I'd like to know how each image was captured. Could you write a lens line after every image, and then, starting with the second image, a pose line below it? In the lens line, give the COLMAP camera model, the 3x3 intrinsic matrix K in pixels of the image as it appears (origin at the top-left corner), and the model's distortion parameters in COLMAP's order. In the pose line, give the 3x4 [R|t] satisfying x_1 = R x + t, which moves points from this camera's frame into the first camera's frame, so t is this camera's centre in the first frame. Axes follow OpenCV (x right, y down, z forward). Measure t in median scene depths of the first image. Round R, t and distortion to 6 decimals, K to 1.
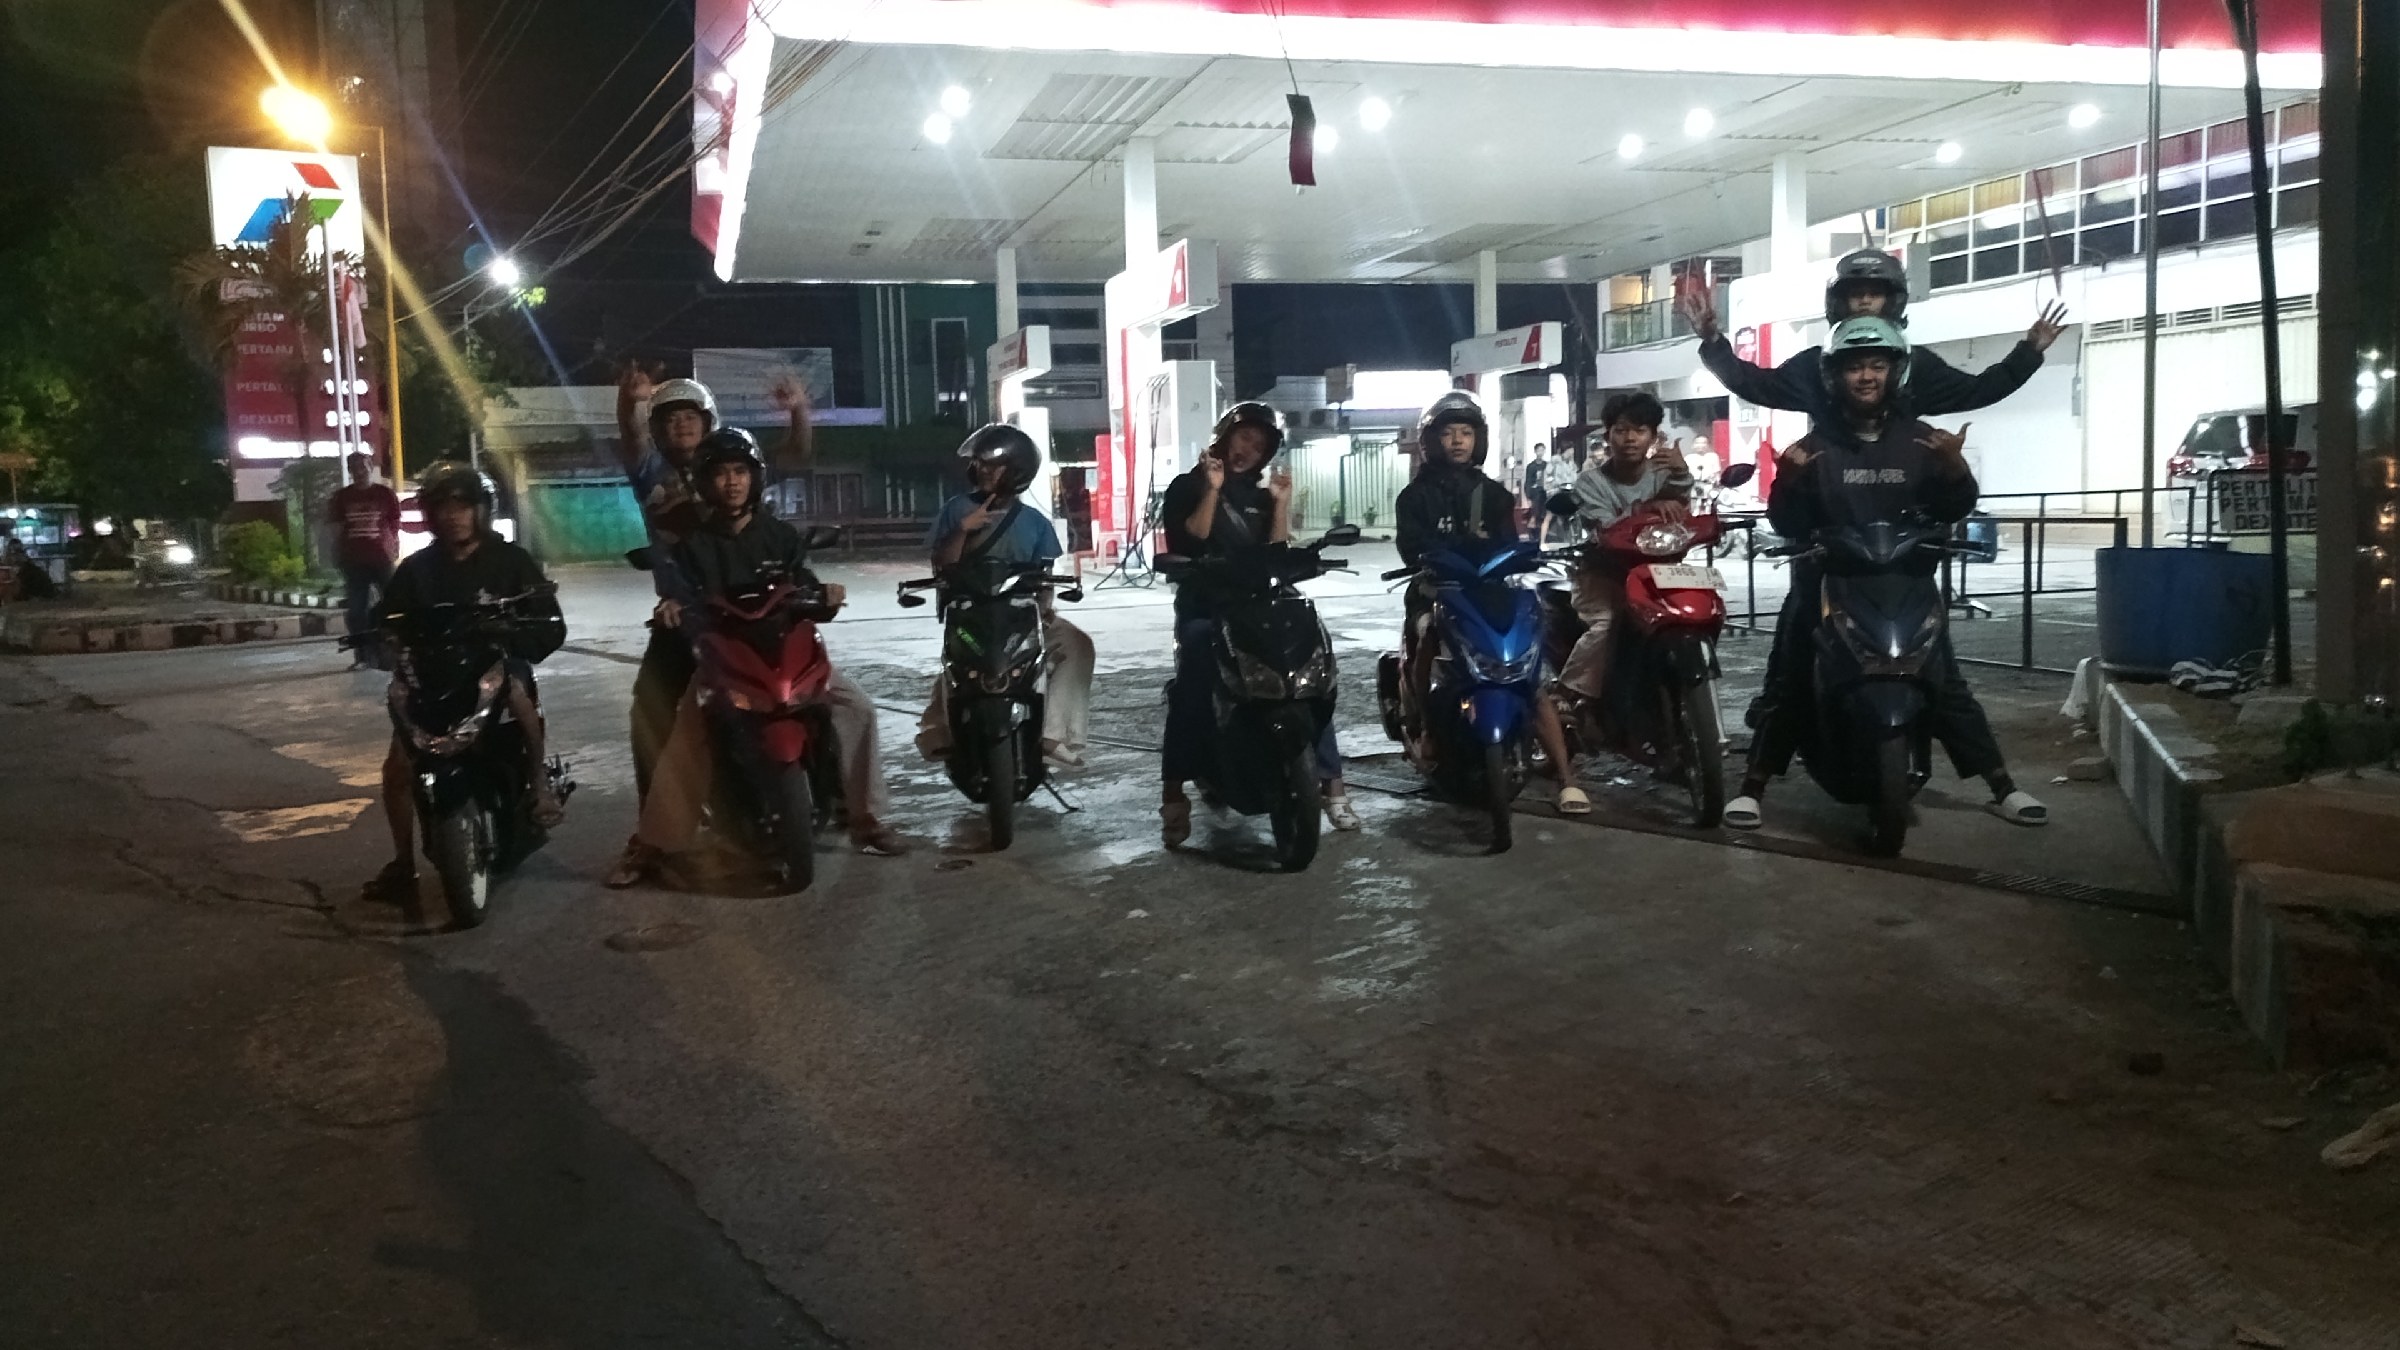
lens RADIAL K [[1849.8, 0, 1196.5], [0, 1849.8, 626.3], [0, 0, 1]] dist [0.010465, 0.003358]
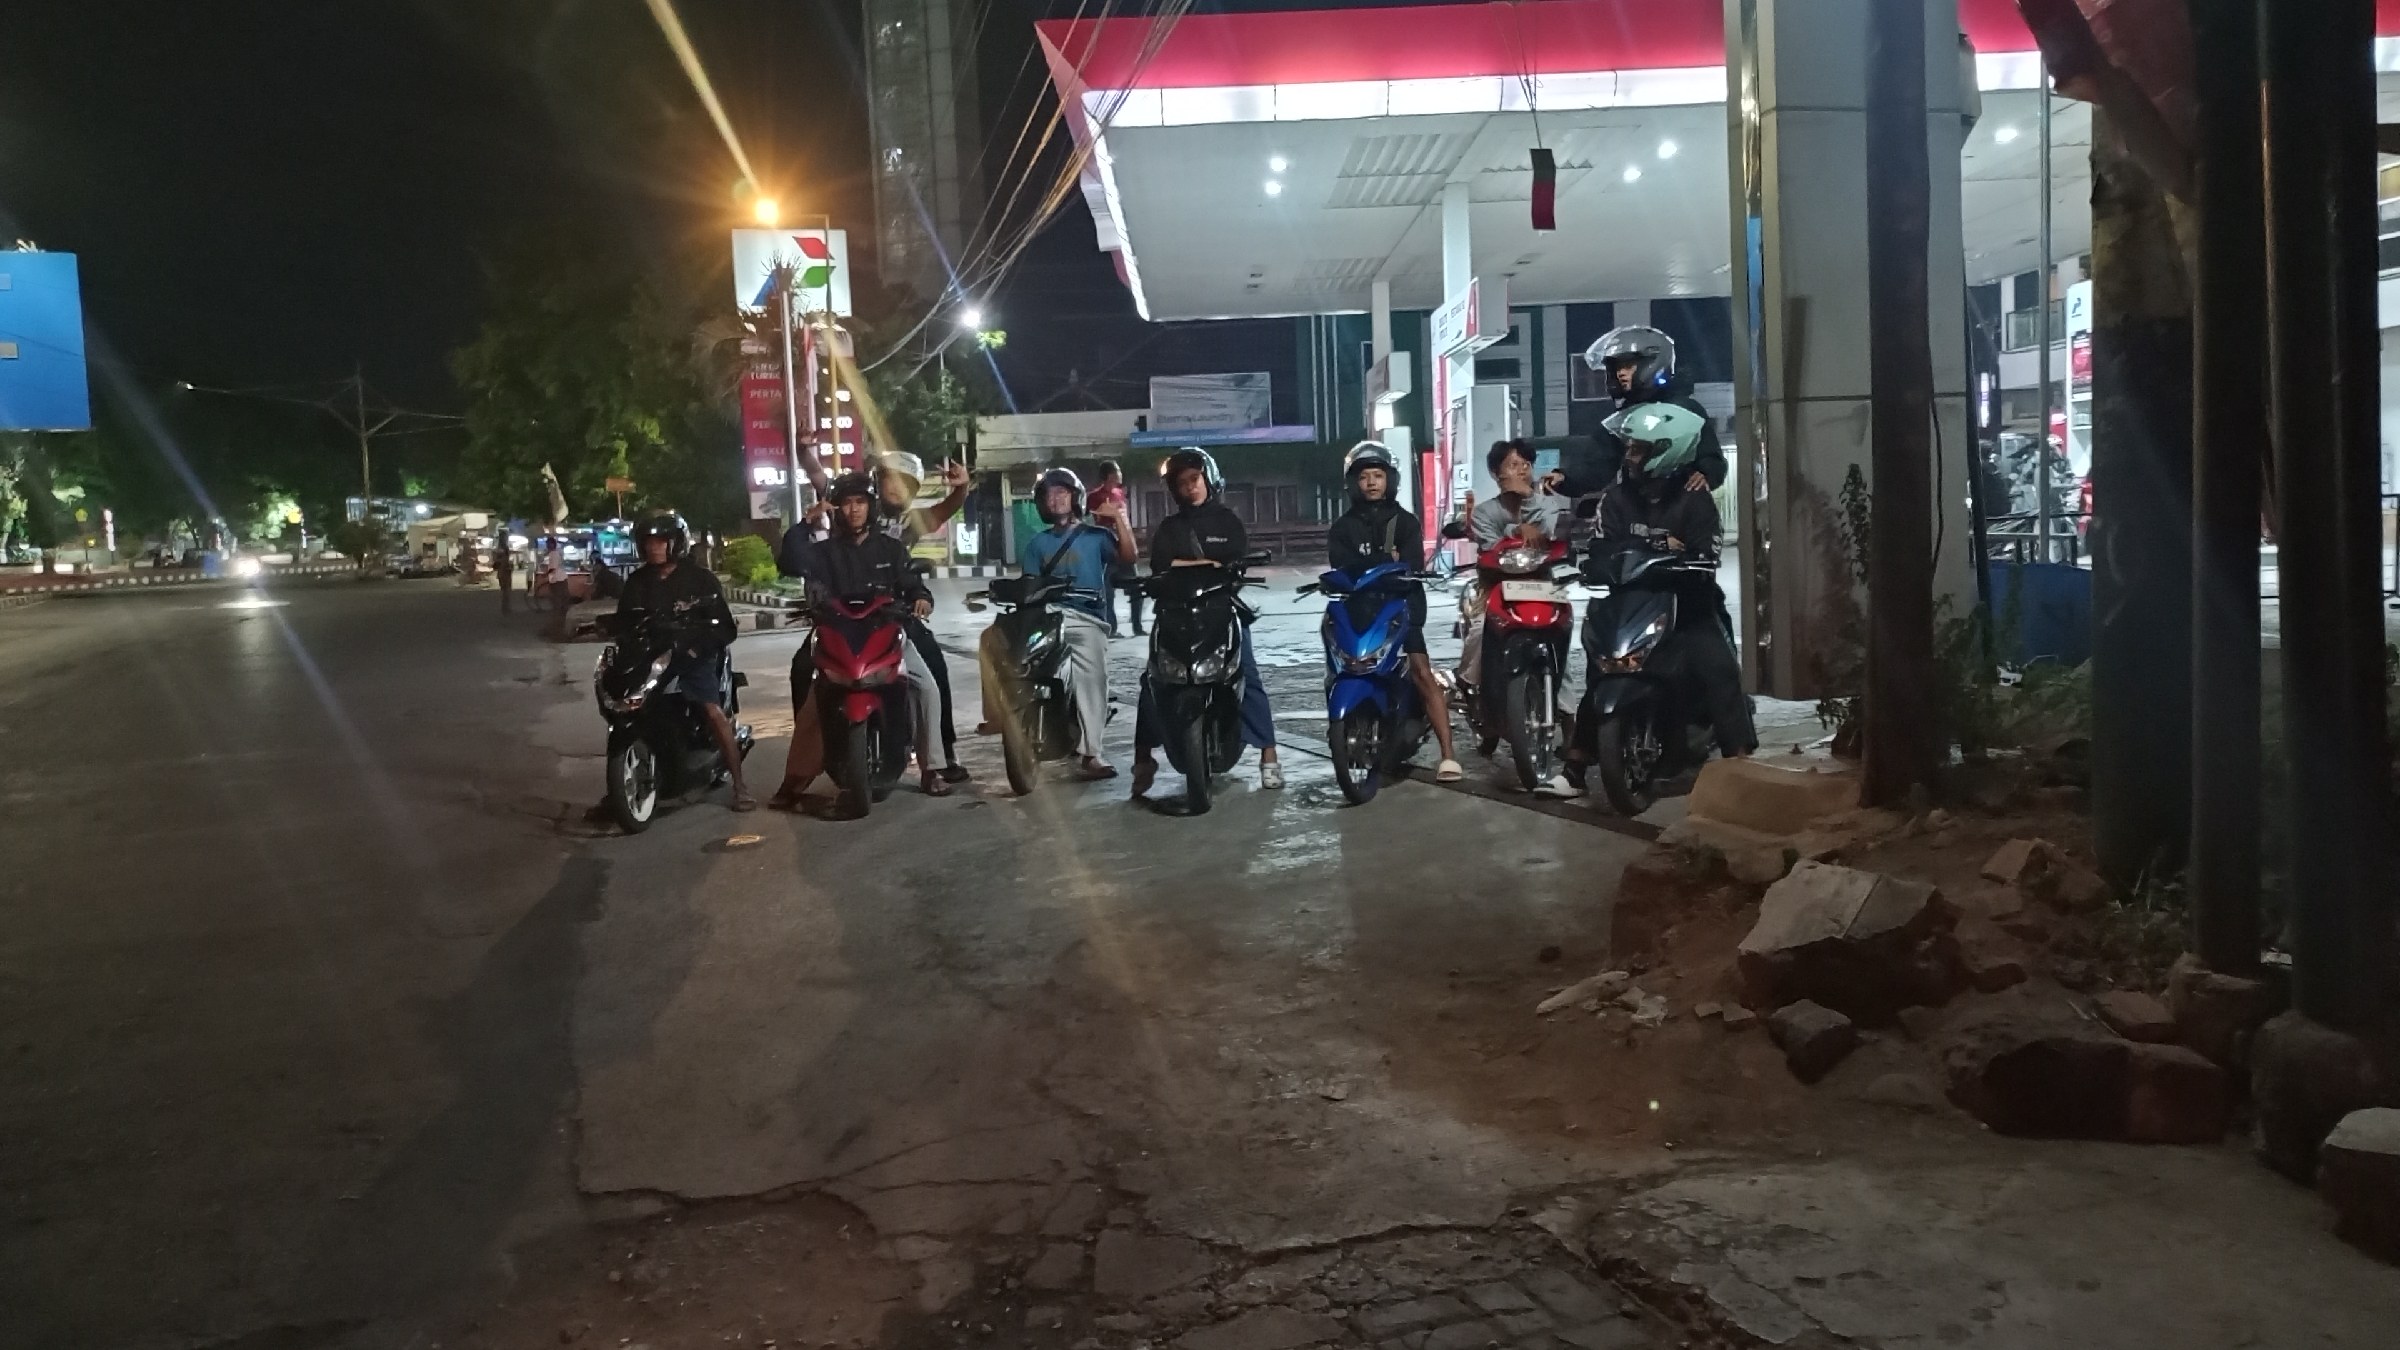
lens RADIAL K [[1746.8, 0, 1208.3], [0, 1746.8, 634.5], [0, 0, 1]] dist [0.044378, -0.073998]
pose [[0.966007, 0.006638, -0.258431, 0.077994], [-0.005023, 0.999964, 0.006908, -0.000946], [0.258467, -0.005375, 0.966005, -0.040091]]
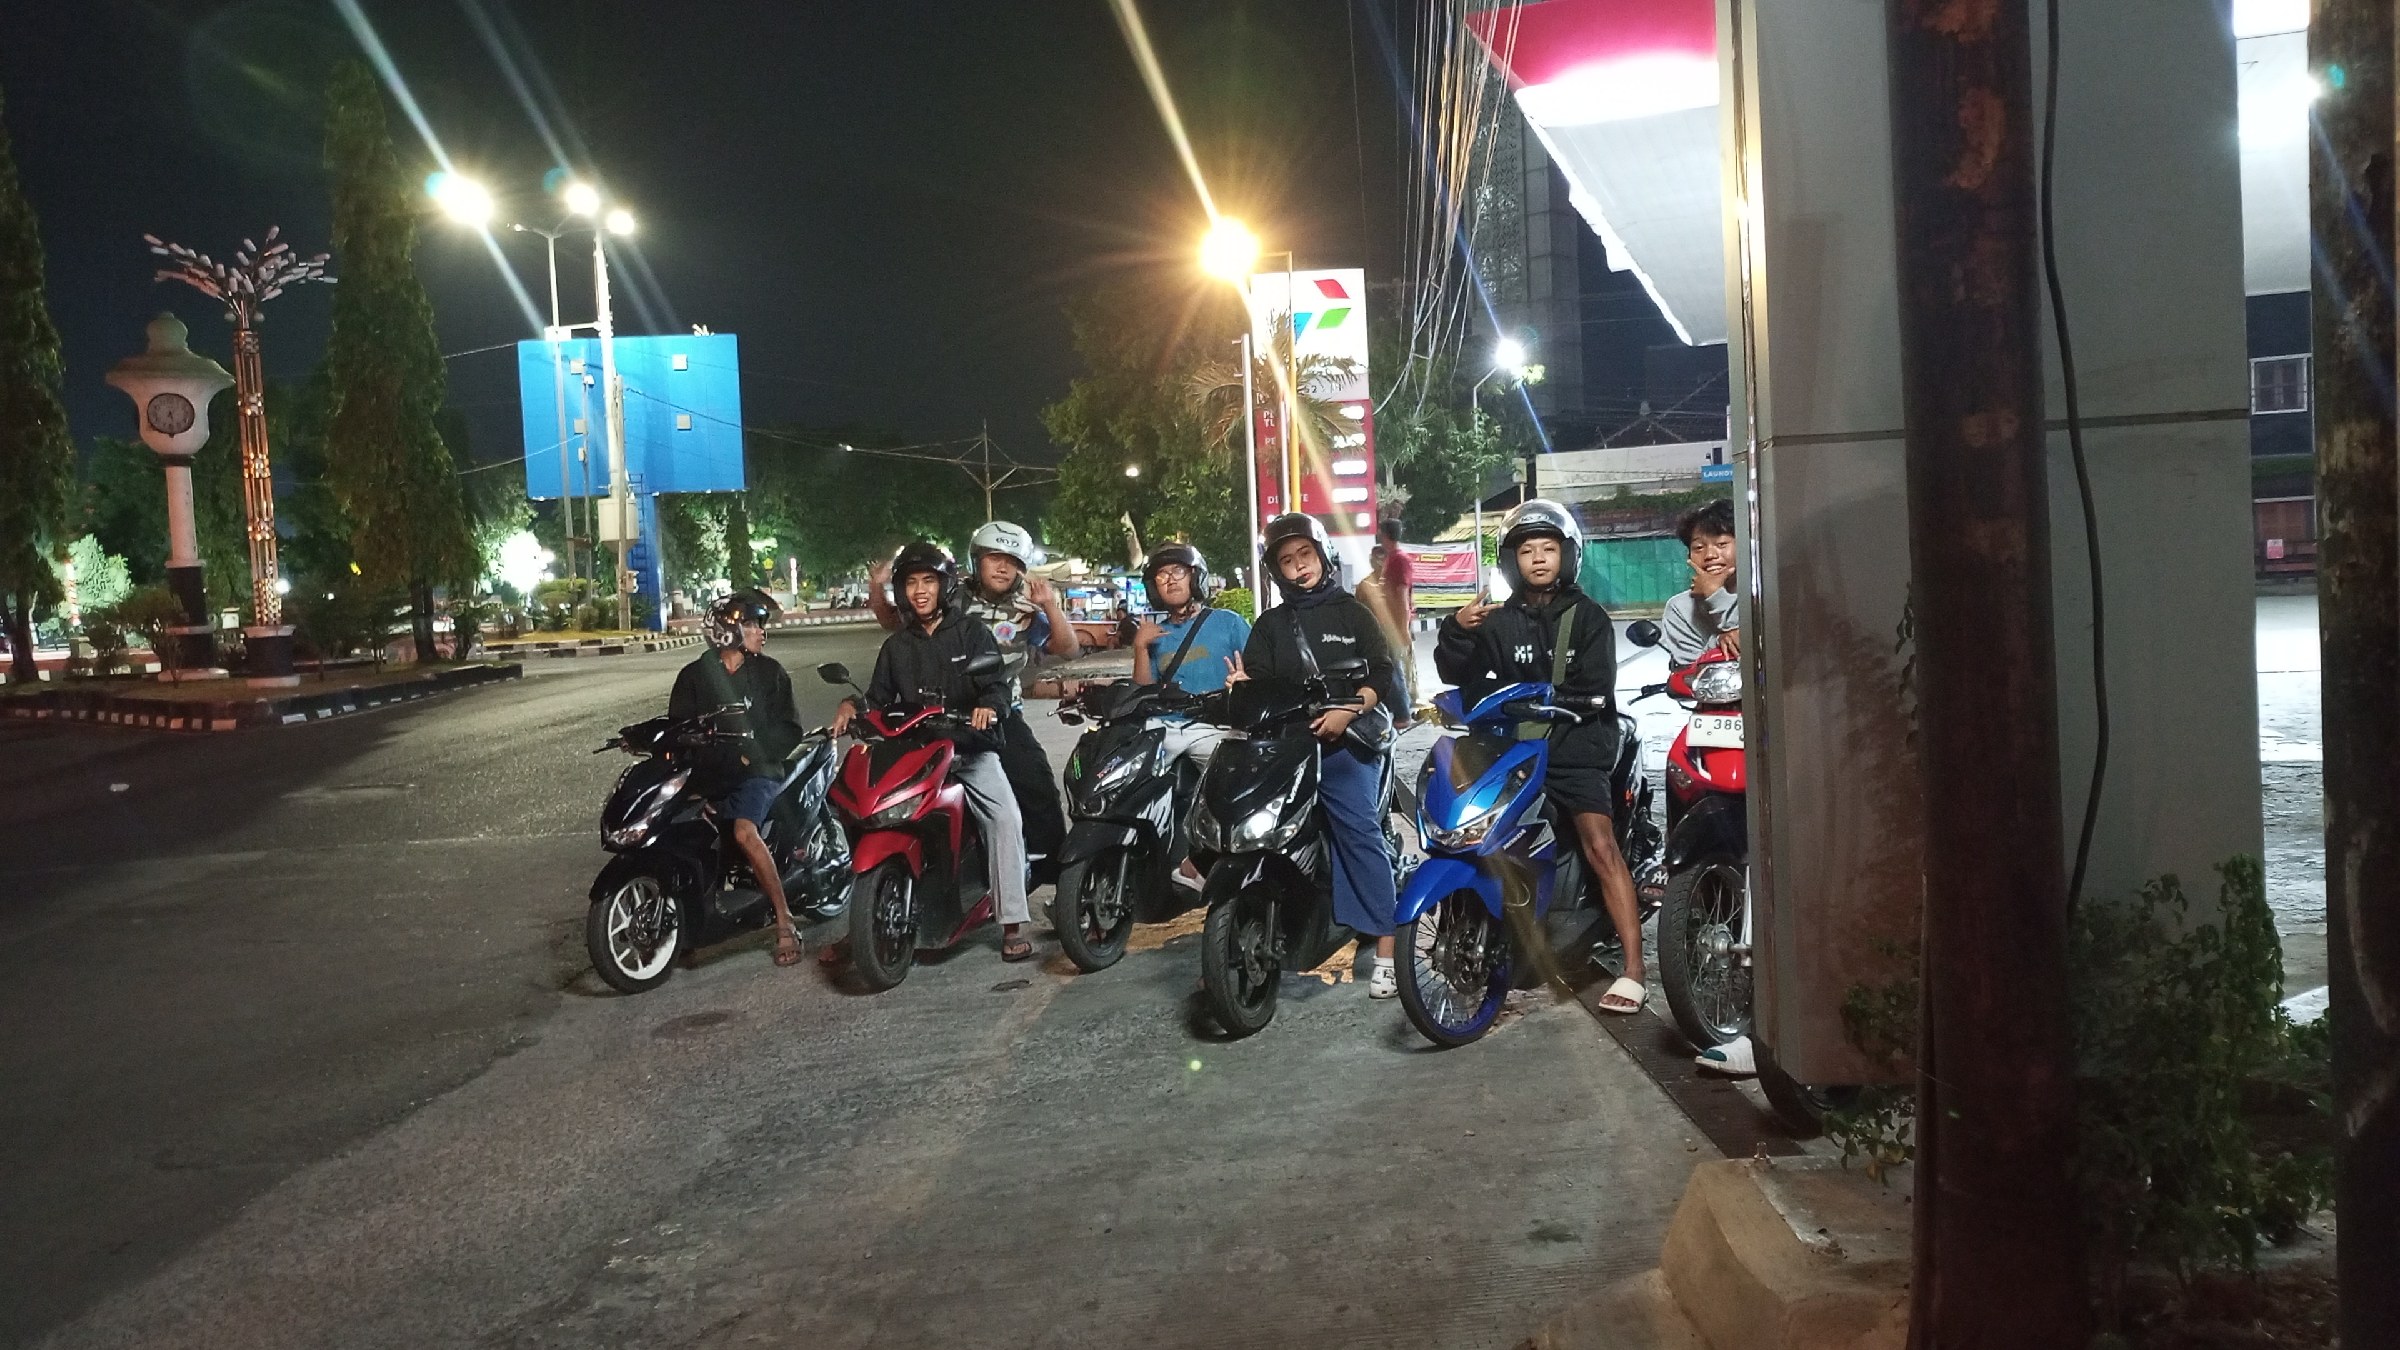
lens RADIAL K [[1746.8, 0, 1208.3], [0, 1746.8, 634.5], [0, 0, 1]] dist [0.044378, -0.073998]
pose [[0.819151, 0.006780, -0.573539, 0.111557], [-0.015738, 0.999819, -0.010658, -0.012432], [0.573363, 0.017756, 0.819109, 0.056741]]
